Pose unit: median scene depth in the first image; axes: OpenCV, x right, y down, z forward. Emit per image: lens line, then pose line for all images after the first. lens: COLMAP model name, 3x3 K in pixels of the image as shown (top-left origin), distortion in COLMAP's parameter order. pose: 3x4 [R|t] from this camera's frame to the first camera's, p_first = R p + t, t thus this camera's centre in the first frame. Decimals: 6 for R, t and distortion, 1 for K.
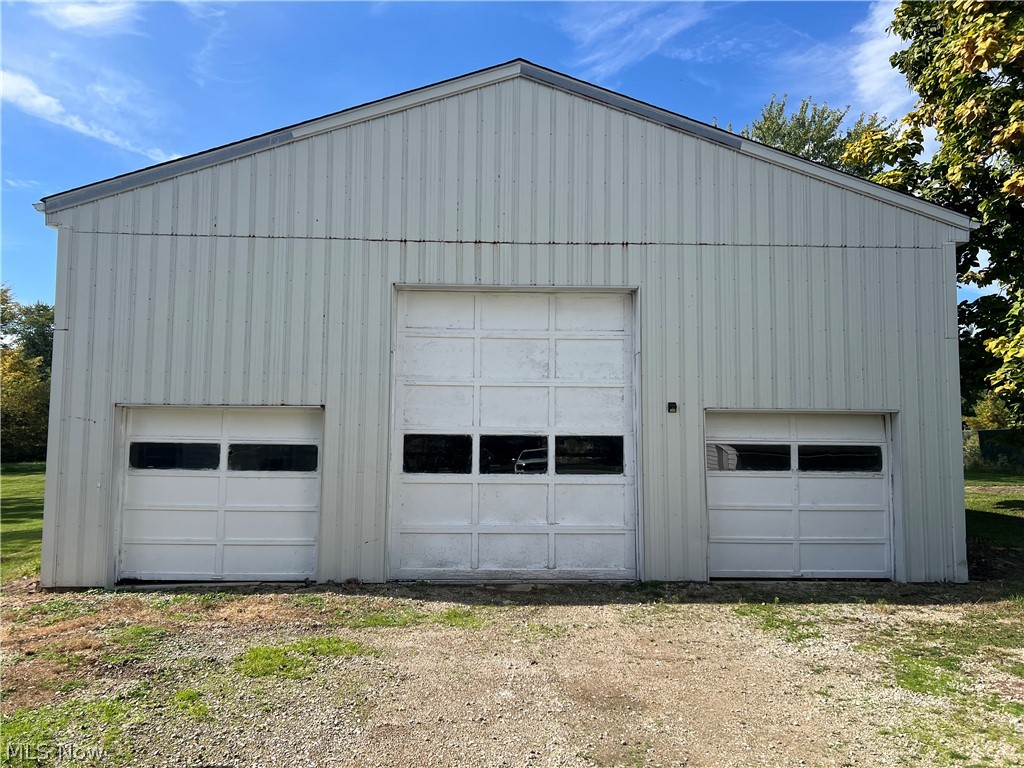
lens RADIAL K [[784.8, 0, 512.0], [0, 784.8, 384.0], [0, 0, 1]] dist [0.000497, -0.000020]
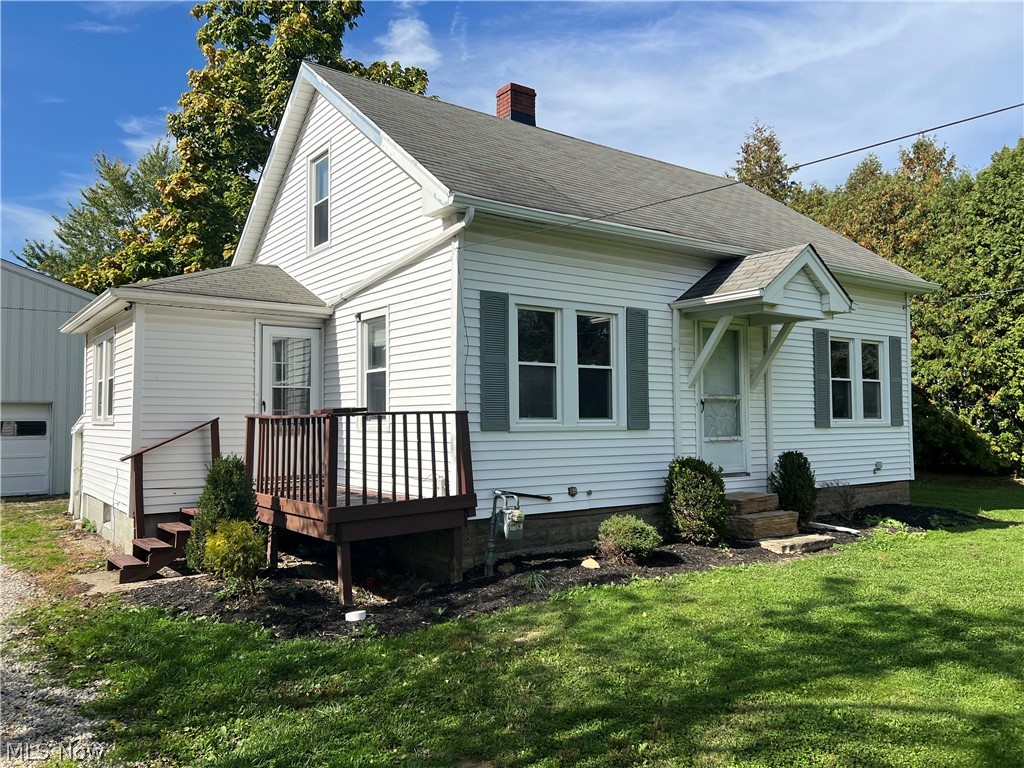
lens RADIAL K [[784.8, 0, 512.0], [0, 784.8, 384.0], [0, 0, 1]] dist [0.000497, -0.000020]
pose [[0.839563, 0.016543, 0.543010, 0.383941], [-0.032042, 0.999304, 0.019098, -0.074308], [-0.542316, -0.033433, 0.839509, -1.087337]]
